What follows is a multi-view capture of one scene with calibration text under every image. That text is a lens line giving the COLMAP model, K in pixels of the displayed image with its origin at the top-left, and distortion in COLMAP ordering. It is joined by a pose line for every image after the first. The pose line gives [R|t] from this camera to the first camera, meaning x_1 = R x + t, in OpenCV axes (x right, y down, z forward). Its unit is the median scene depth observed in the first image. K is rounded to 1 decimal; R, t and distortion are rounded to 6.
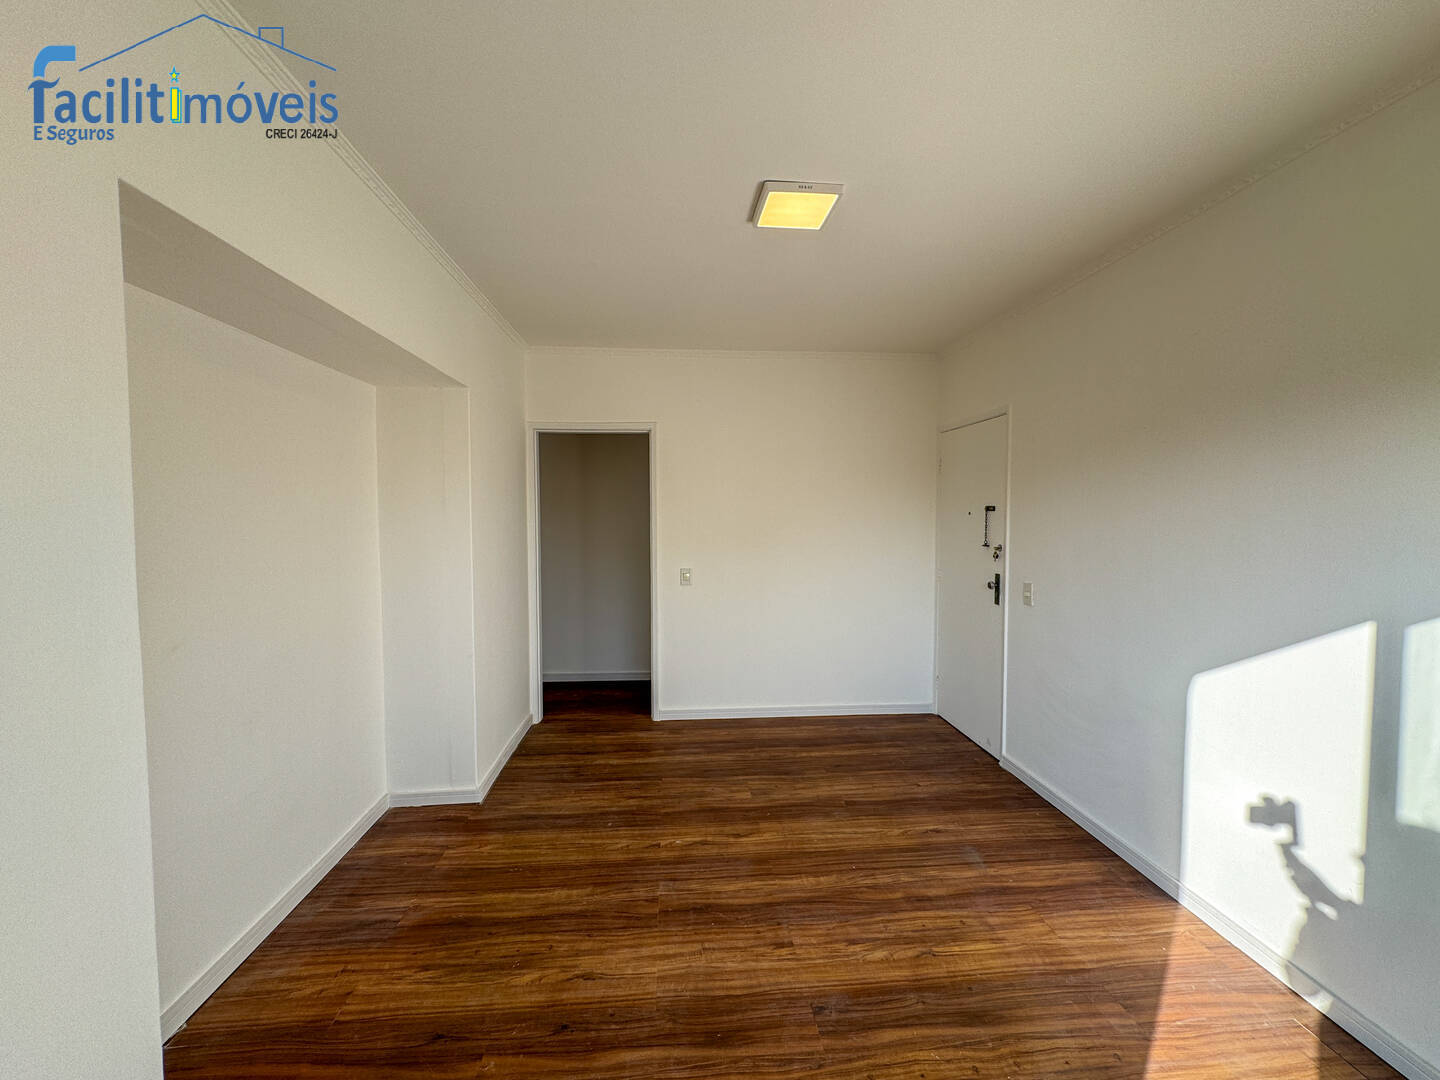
lens RADIAL K [[570.6, 0, 717.9], [0, 570.6, 538.3], [0, 0, 1]] dist [-0.000750, -0.000004]
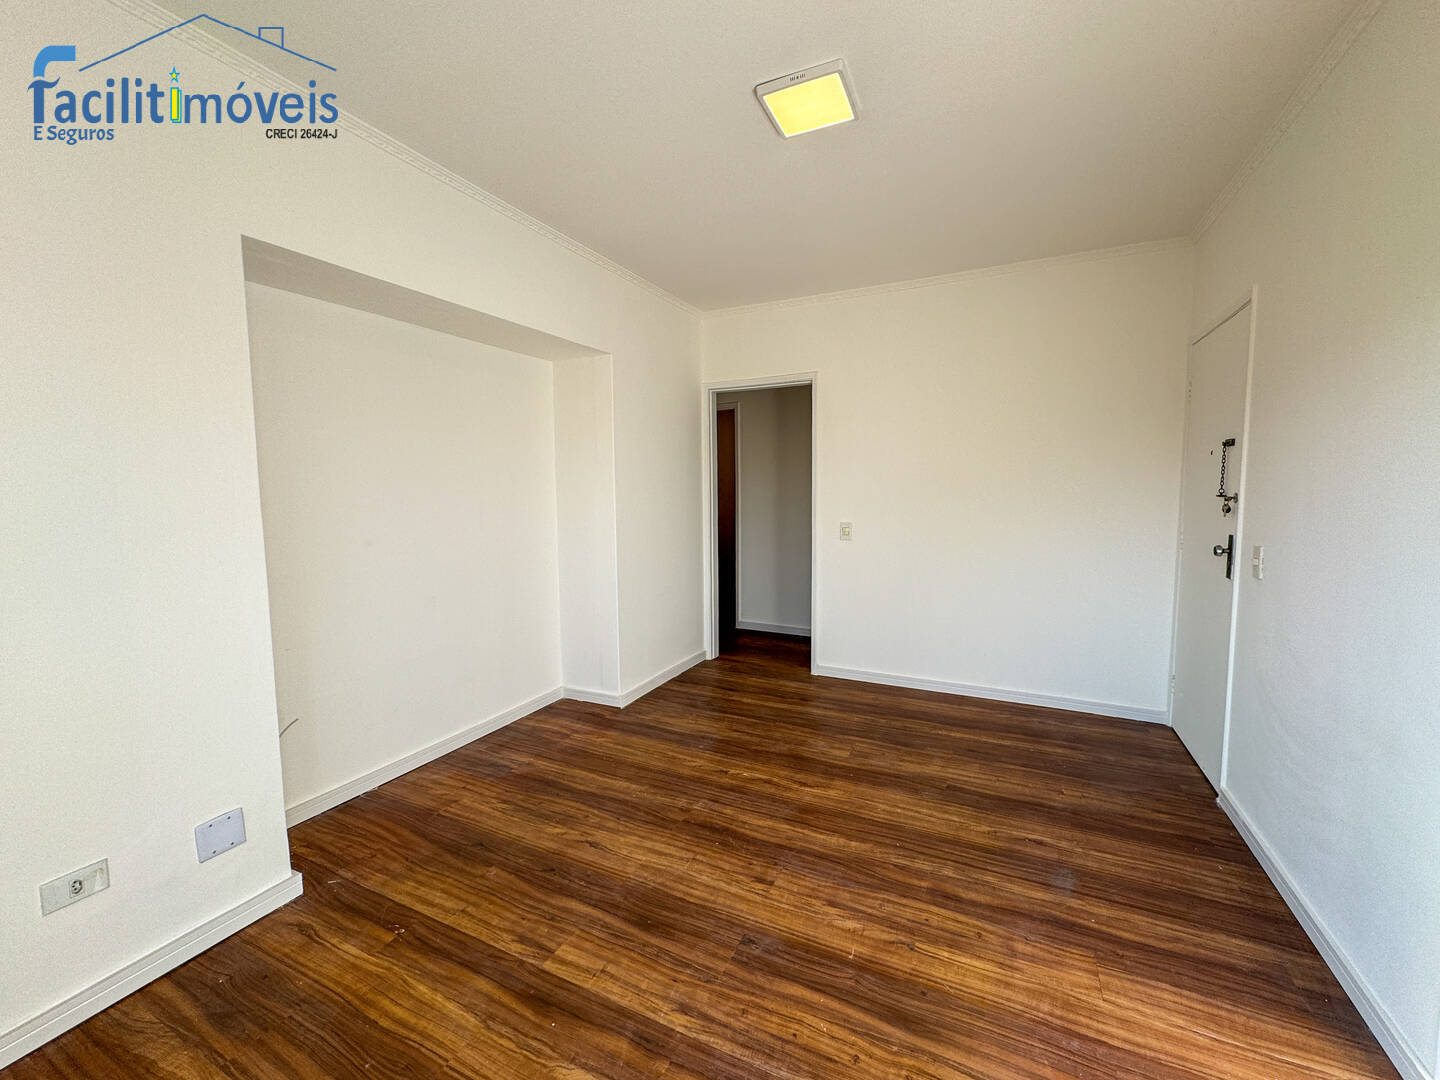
lens RADIAL K [[578.0, 0, 726.5], [0, 578.0, 536.7], [0, 0, 1]] dist [-0.000999, 0.000452]
pose [[0.864347, 0.037947, -0.501462, 0.429152], [-0.017049, 0.998787, 0.046193, 0.058408], [0.502607, -0.031377, 0.863945, 0.098902]]
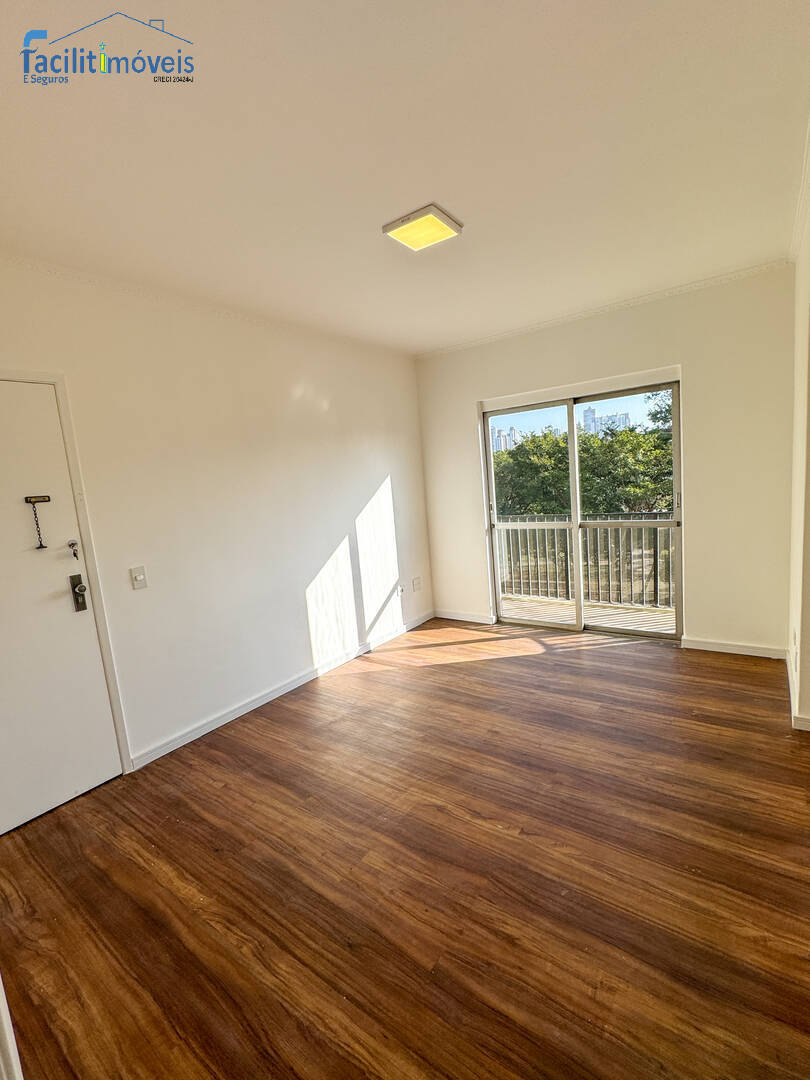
lens RADIAL K [[484.6, 0, 407.9], [0, 484.6, 542.0], [0, 0, 1]] dist [0.000512, 0.000215]
pose [[-0.749098, -0.020621, 0.662138, -0.488215], [0.117554, 0.979515, 0.163497, -0.063121], [-0.651946, 0.200312, -0.731329, 1.654349]]
